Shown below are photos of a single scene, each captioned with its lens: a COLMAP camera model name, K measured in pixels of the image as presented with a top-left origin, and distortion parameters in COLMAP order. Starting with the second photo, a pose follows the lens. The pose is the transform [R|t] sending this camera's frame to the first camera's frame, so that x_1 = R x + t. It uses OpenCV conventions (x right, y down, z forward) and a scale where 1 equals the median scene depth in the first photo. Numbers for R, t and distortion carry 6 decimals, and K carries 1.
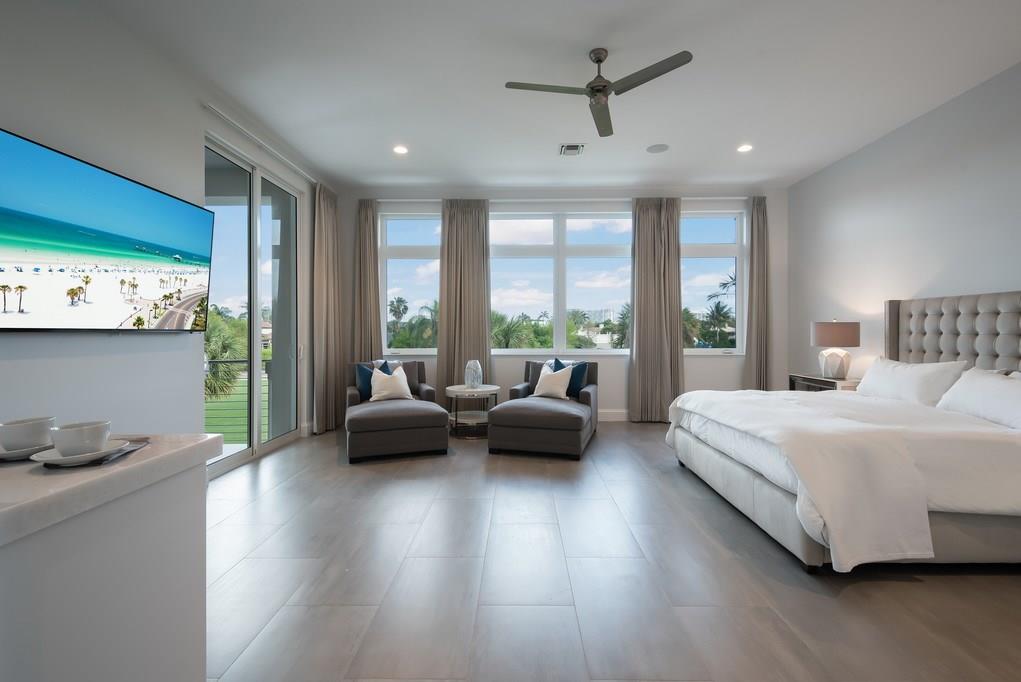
lens RADIAL K [[469.3, 0, 510.5], [0, 469.3, 341.0], [0, 0, 1]] dist [-0.000057, -0.000020]
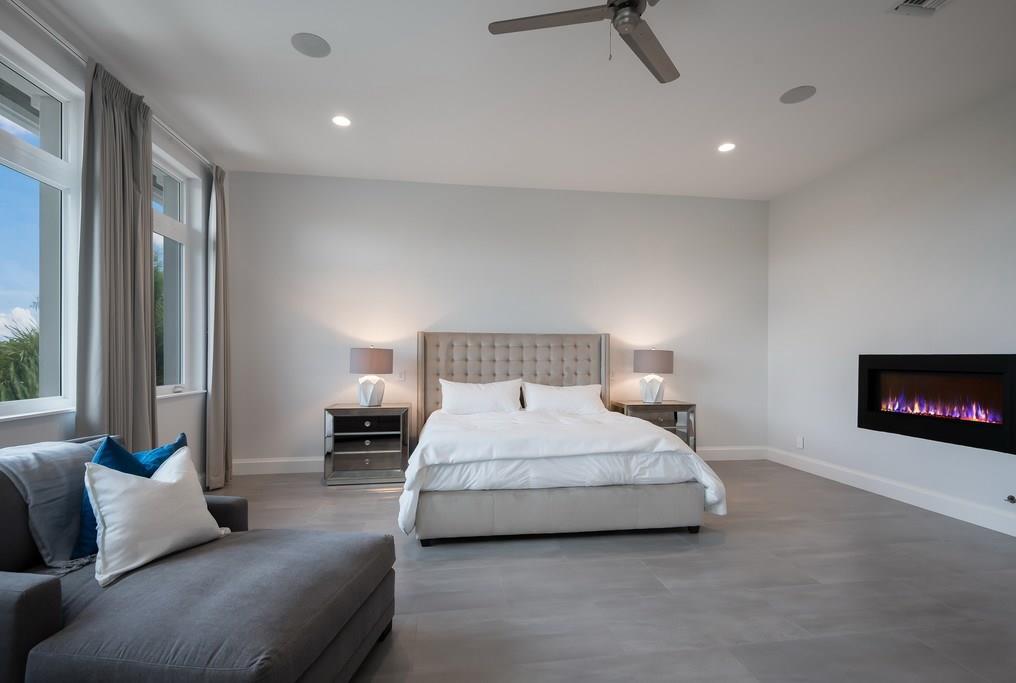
lens RADIAL K [[469.1, 0, 507.9], [0, 469.1, 361.8], [0, 0, 1]] dist [0.000013, -0.000074]
pose [[-0.158660, -0.005529, 0.987318, -0.361034], [0.012968, 0.999886, 0.007683, -0.019153], [-0.987248, 0.014022, -0.158570, 0.999498]]
